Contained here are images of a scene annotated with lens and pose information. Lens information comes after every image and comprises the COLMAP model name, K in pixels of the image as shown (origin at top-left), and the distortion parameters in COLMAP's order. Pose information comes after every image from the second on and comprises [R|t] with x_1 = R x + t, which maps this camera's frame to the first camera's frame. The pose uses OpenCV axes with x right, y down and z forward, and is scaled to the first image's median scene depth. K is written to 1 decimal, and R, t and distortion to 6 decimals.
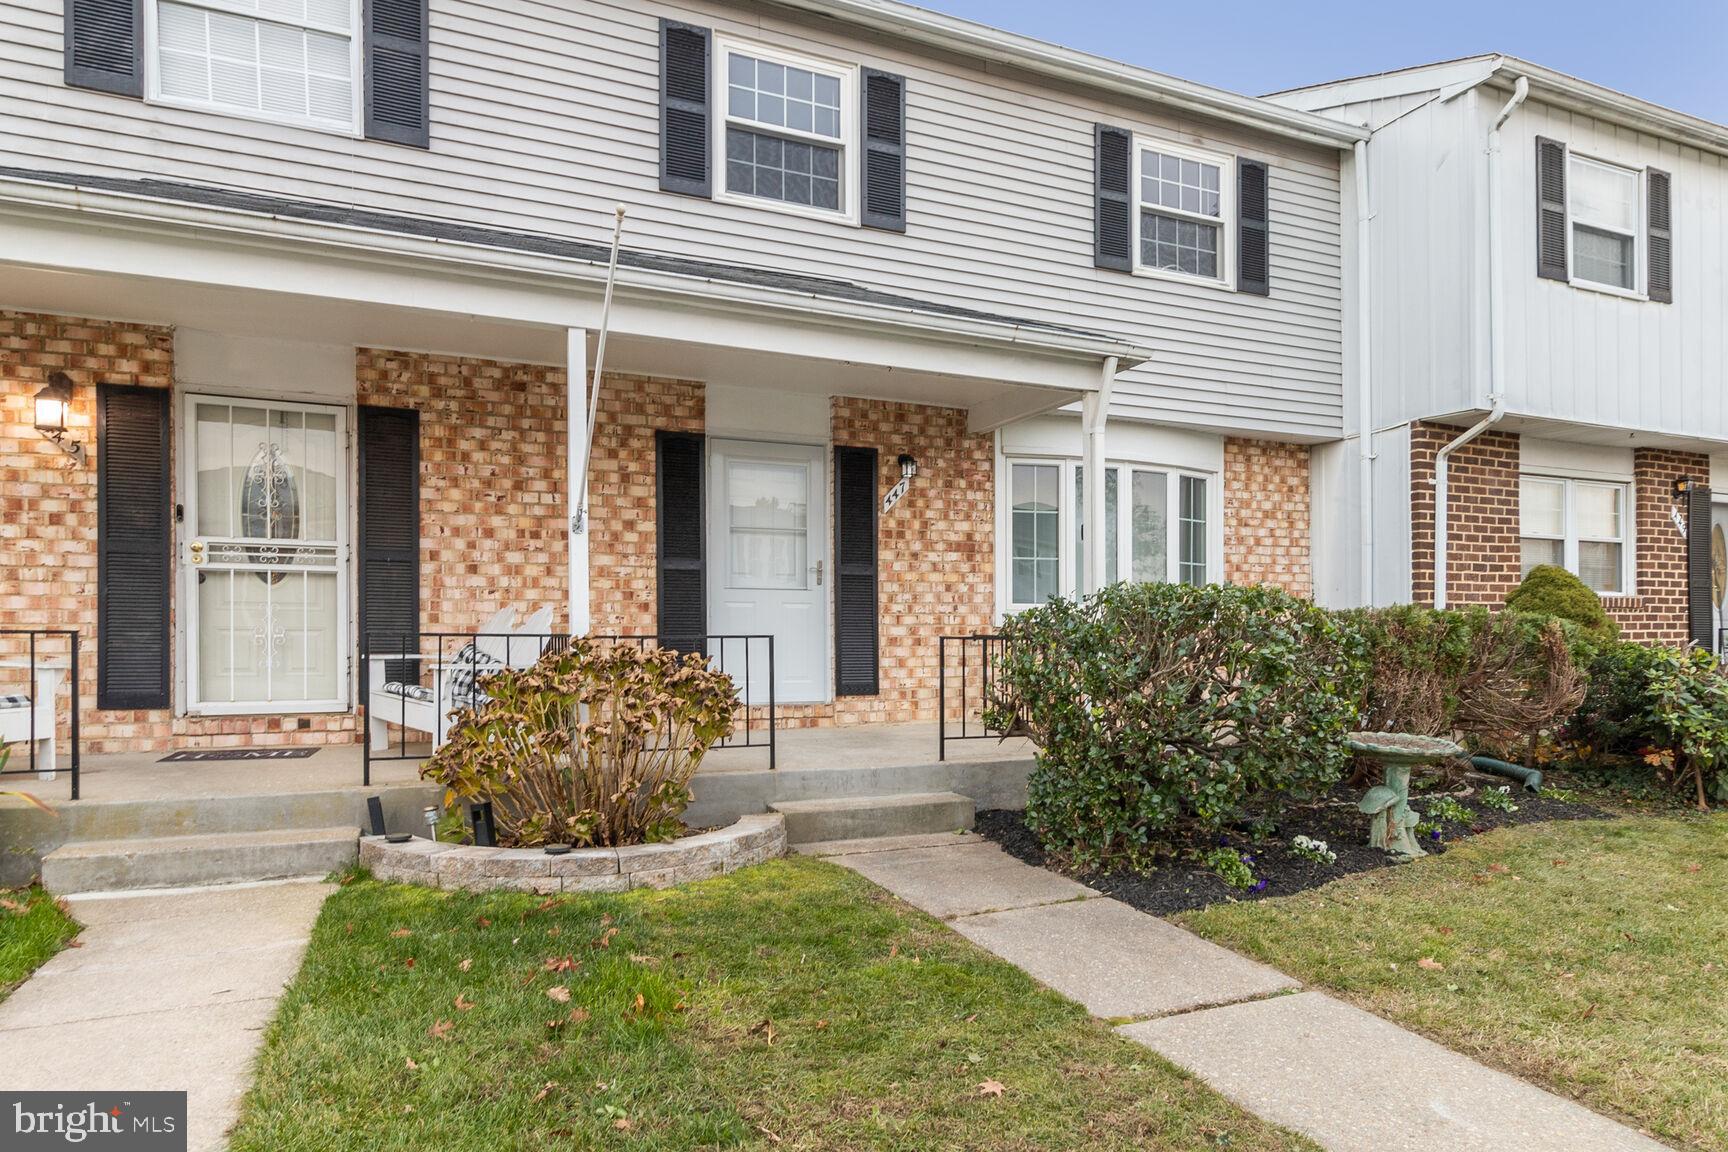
lens RADIAL K [[1029.2, 0, 858.2], [0, 1029.2, 584.2], [0, 0, 1]] dist [-0.013109, 0.006399]
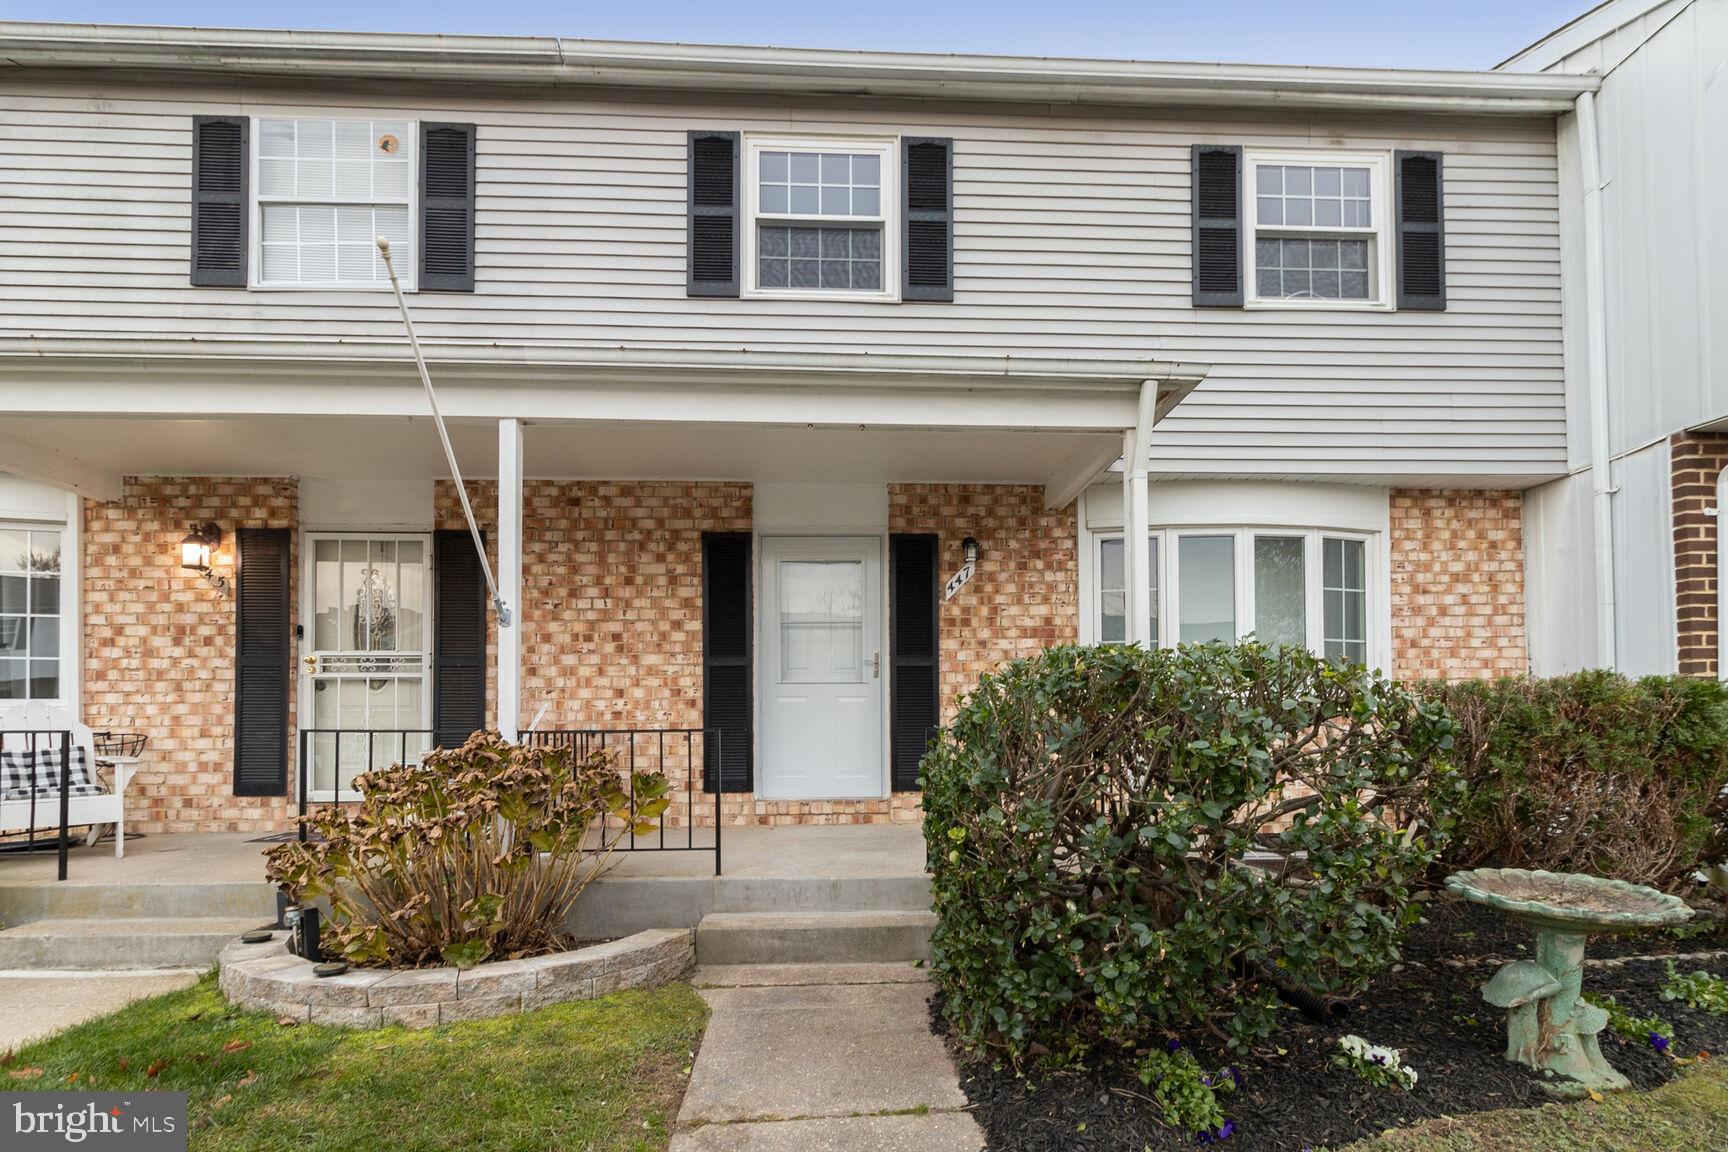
lens RADIAL K [[826.0, 0, 811.3], [0, 826.0, 690.3], [0, 0, 1]] dist [-0.006249, 0.001094]
pose [[0.933591, -0.027440, -0.357288, 0.207934], [0.027073, 0.999615, -0.006030, 0.017875], [0.357316, -0.004043, 0.933975, 0.276654]]
